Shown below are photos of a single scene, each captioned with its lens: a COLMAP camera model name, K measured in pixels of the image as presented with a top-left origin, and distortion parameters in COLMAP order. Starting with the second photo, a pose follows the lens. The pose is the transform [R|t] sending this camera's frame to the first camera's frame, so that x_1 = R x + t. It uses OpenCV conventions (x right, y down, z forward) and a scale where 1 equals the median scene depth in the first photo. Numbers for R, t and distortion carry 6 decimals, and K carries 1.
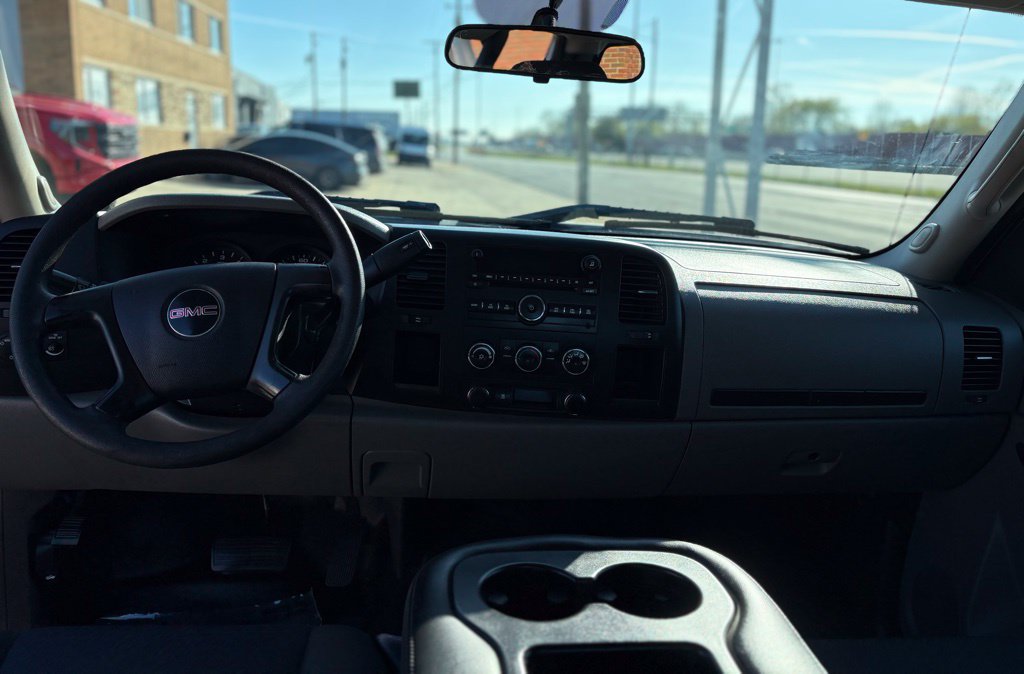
lens RADIAL K [[770.0, 0, 511.3], [0, 770.0, 305.7], [0, 0, 1]] dist [0.036195, 0.000399]
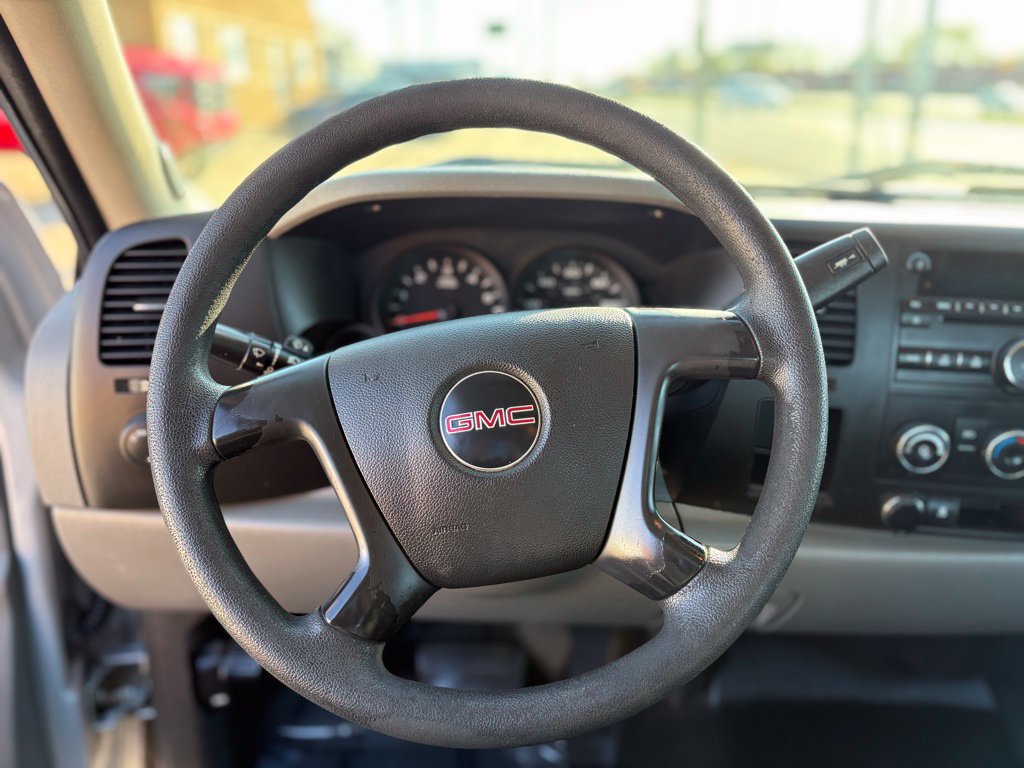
lens RADIAL K [[760.8, 0, 509.7], [0, 760.8, 385.9], [0, 0, 1]] dist [0.021250, -0.004468]
pose [[0.994882, 0.002915, -0.101003, -0.323514], [0.013196, 0.987275, 0.158473, -0.083427], [0.100179, -0.158995, 0.982184, 0.488639]]
